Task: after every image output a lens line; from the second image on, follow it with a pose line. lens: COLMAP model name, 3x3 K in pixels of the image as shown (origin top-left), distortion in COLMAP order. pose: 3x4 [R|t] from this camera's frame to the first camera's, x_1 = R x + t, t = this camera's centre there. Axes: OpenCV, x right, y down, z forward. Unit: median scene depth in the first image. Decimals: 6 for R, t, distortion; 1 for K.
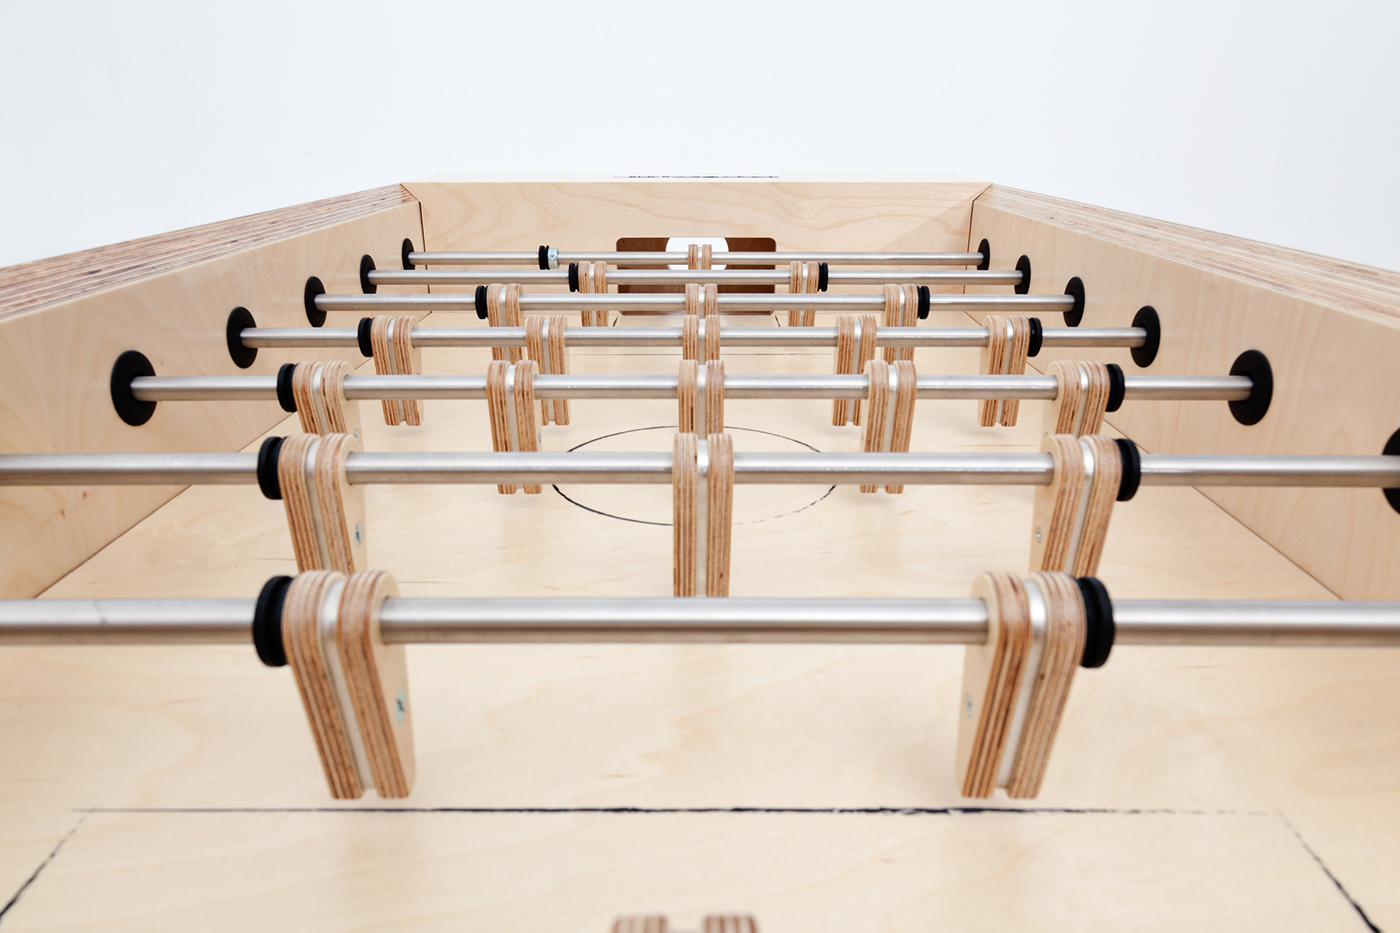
lens RADIAL K [[934.1, 0, 702.6], [0, 934.1, 475.3], [0, 0, 1]] dist [0.002401, 0.006336]
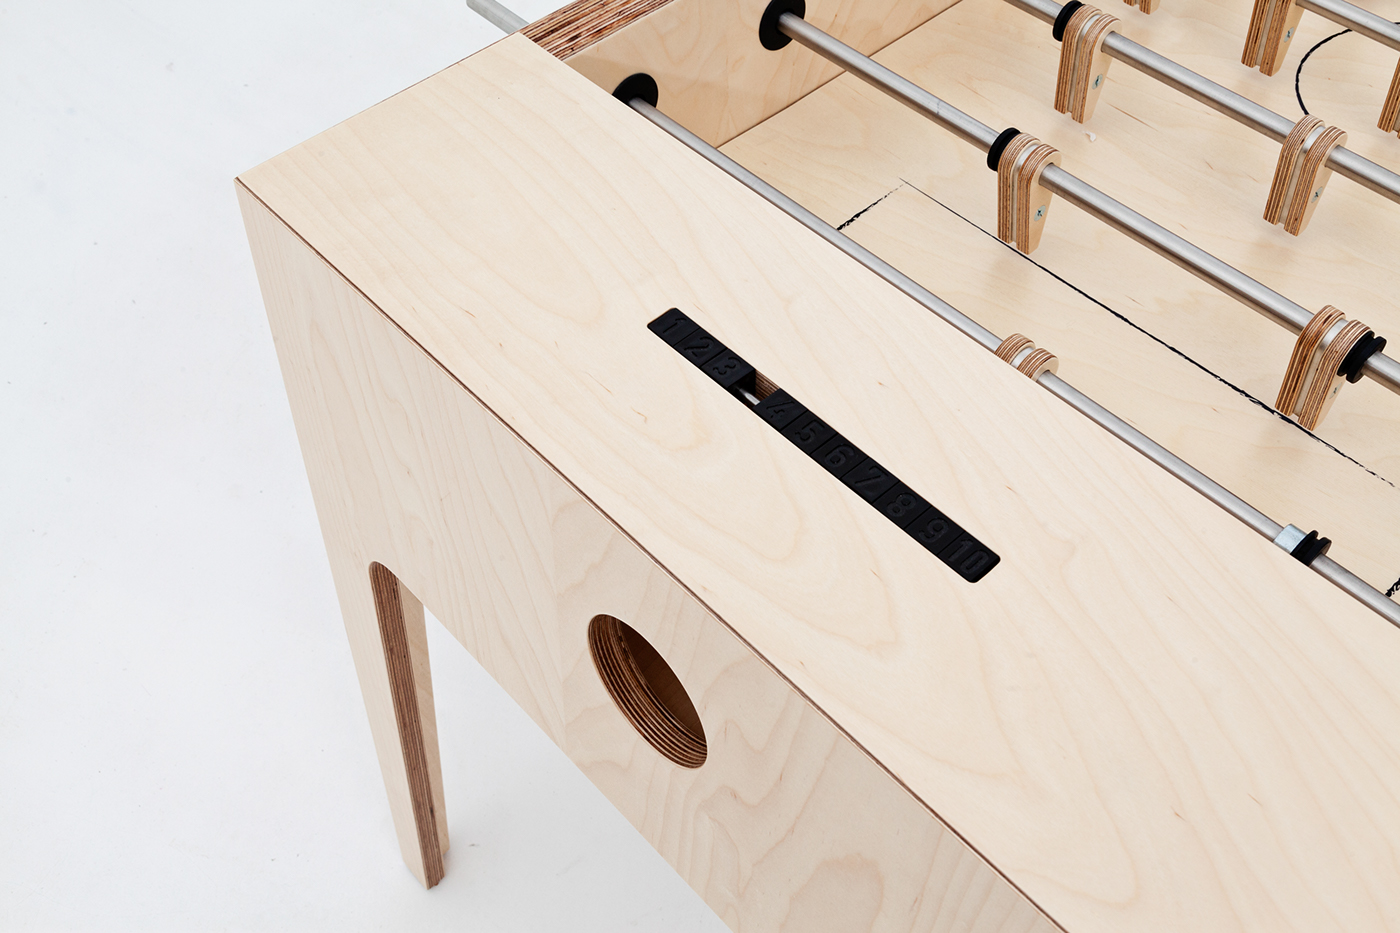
lens RADIAL K [[1445.7, 0, 702.1], [0, 1445.7, 466.8], [0, 0, 1]] dist [-0.007190, 0.000000]
pose [[0.664766, 0.554992, -0.500070, 0.426888], [-0.218709, 0.784647, 0.580083, -0.393662], [0.714319, -0.276249, 0.642988, -0.670647]]
